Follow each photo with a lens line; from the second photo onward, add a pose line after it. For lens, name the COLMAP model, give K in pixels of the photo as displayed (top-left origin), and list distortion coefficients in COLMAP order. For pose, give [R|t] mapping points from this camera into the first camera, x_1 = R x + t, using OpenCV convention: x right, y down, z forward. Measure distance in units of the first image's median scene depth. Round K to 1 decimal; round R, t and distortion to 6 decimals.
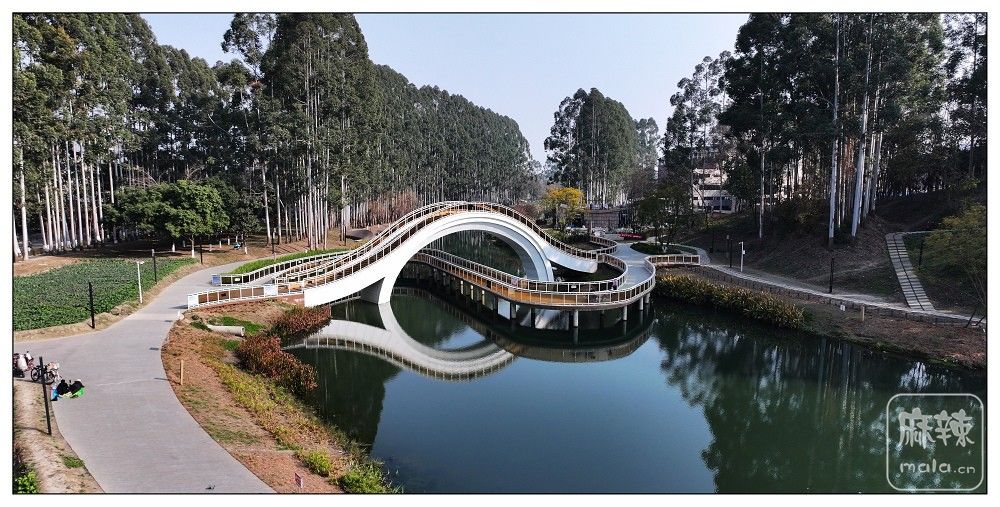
lens RADIAL K [[687.7, 0, 503.5], [0, 687.7, 286.5], [0, 0, 1]] dist [0.005592, 0.014956]
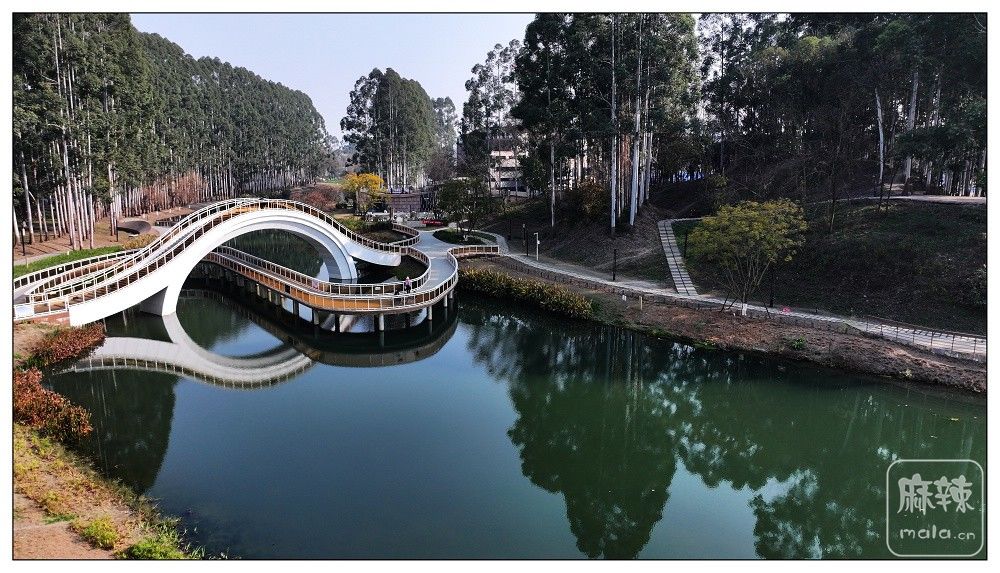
lens RADIAL K [[688.0, 0, 502.7], [0, 688.0, 284.5], [0, 0, 1]] dist [0.006232, 0.011693]
pose [[0.960096, -0.048478, 0.275438, 0.001712], [0.038599, 0.998406, 0.041179, -0.033215], [-0.276995, -0.028904, 0.960436, -0.003332]]
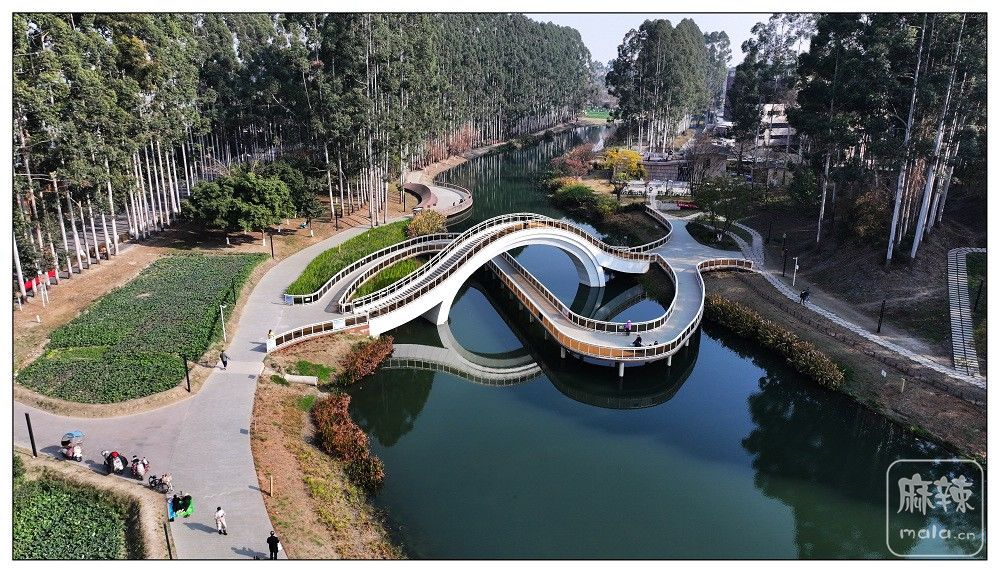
lens RADIAL K [[688.0, 0, 503.6], [0, 688.0, 284.9], [0, 0, 1]] dist [0.006232, 0.011693]
pose [[0.996436, 0.033102, -0.077588, 0.001785], [-0.019941, 0.986152, 0.164642, -0.196759], [0.081963, -0.162508, 0.983297, -0.028217]]
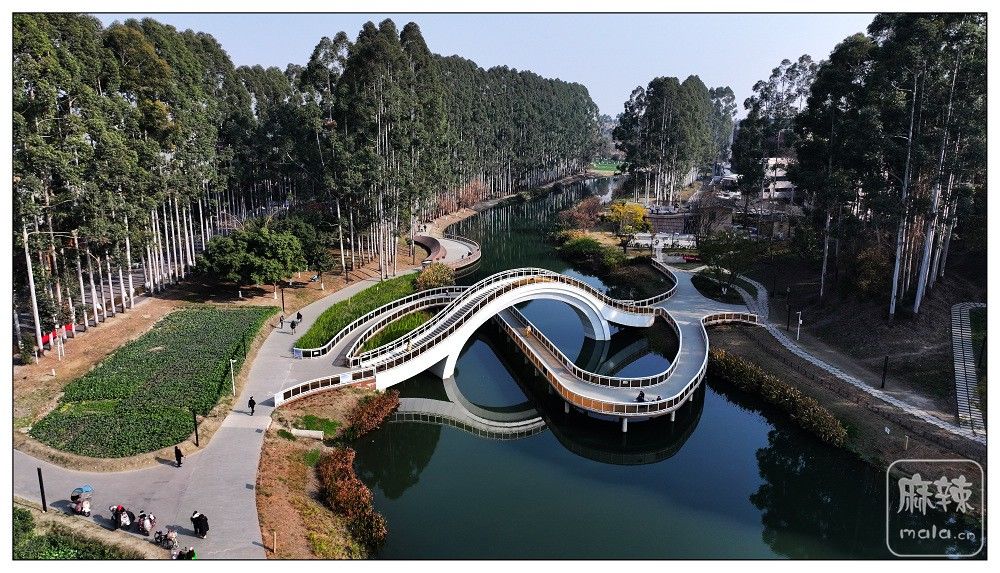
lens RADIAL K [[688.0, 0, 503.7], [0, 688.0, 286.3], [0, 0, 1]] dist [0.006232, 0.011693]
pose [[0.995006, 0.028633, -0.095616, 0.011346], [-0.019272, 0.995056, 0.097430, -0.208136], [0.097933, -0.095101, 0.990639, -0.042654]]
